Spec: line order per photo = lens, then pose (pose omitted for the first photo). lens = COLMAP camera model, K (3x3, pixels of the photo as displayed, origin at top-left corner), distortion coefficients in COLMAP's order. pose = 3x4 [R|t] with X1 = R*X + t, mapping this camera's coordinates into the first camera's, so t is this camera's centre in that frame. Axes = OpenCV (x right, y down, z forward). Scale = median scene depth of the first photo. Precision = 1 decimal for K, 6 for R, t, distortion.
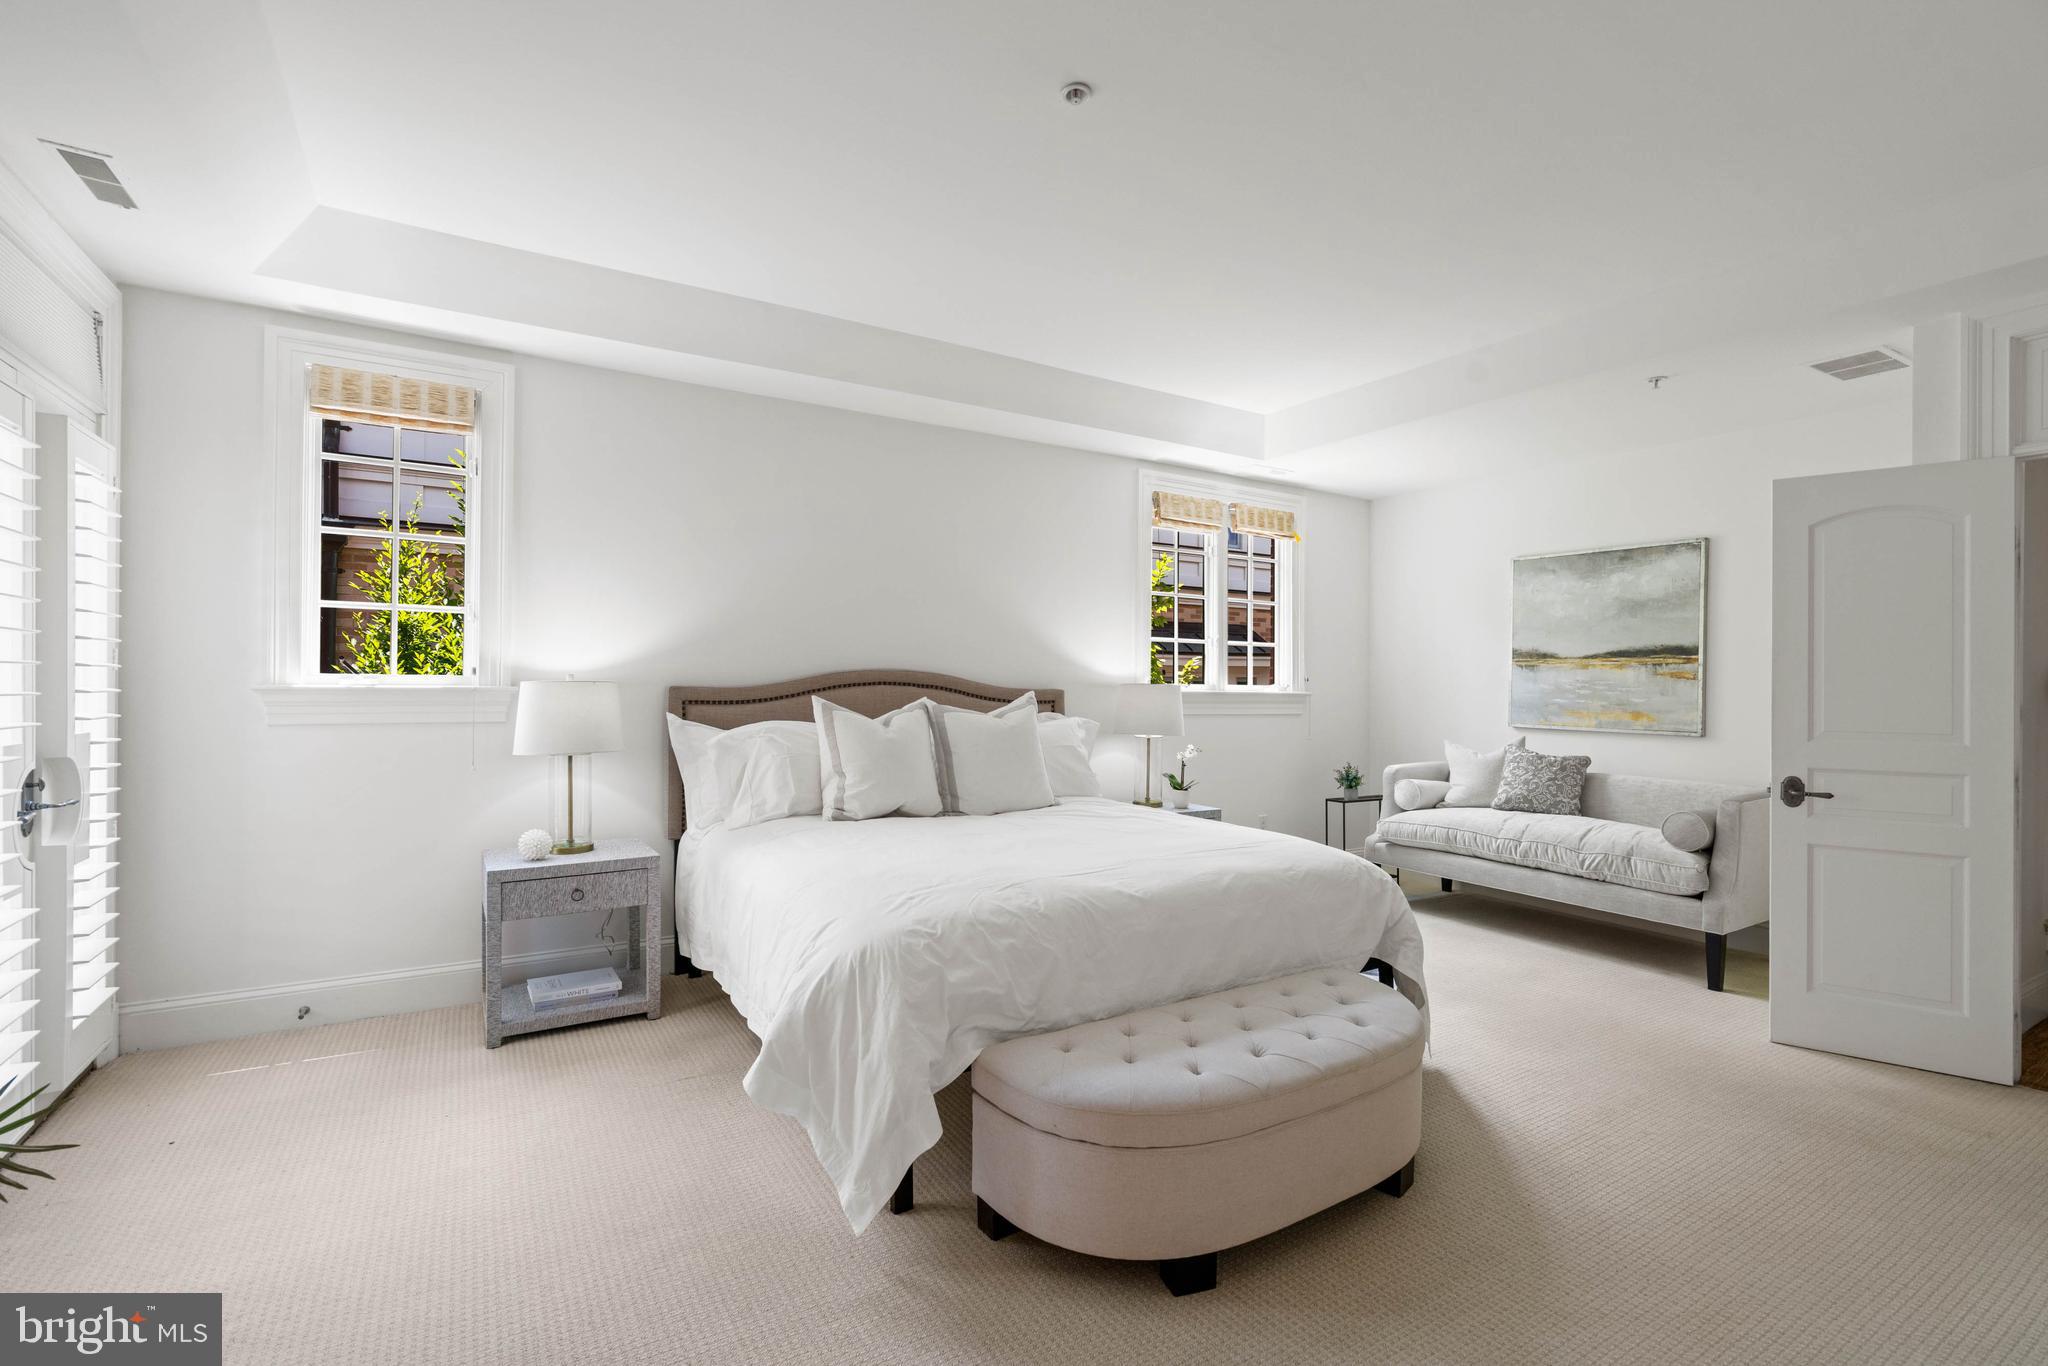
lens RADIAL K [[922.5, 0, 1008.9], [0, 922.5, 668.4], [0, 0, 1]] dist [-0.002410, 0.000031]
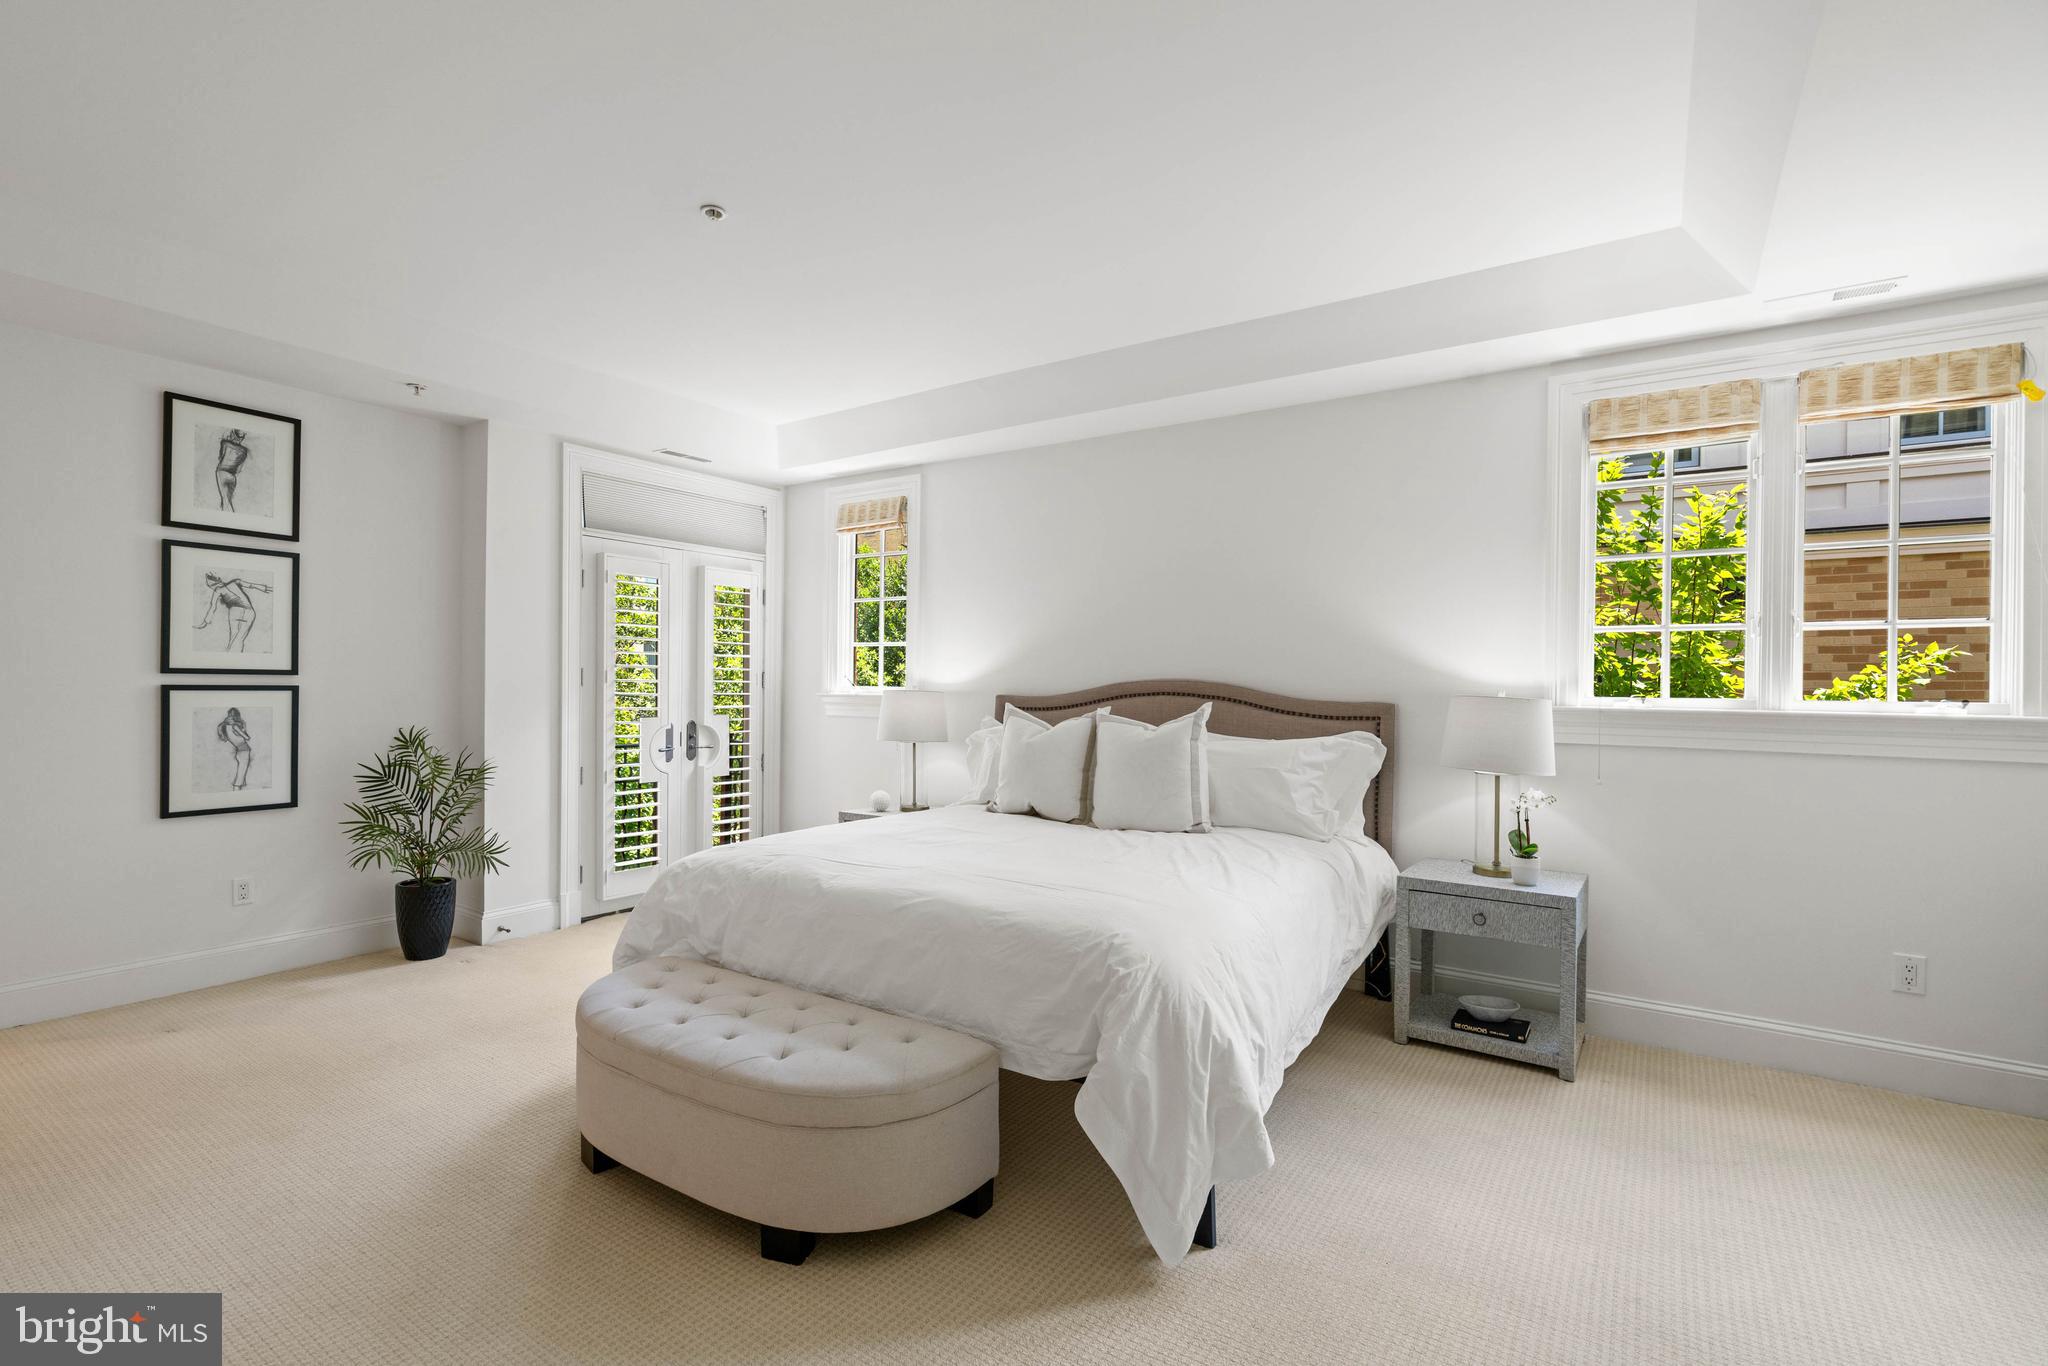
lens RADIAL K [[922.5, 0, 1008.9], [0, 922.5, 668.4], [0, 0, 1]] dist [-0.002410, 0.000031]
pose [[0.413682, -0.024235, -0.910099, 0.730566], [0.004539, 0.999688, -0.024557, 0.013069], [0.910410, 0.006028, 0.413663, 0.456159]]
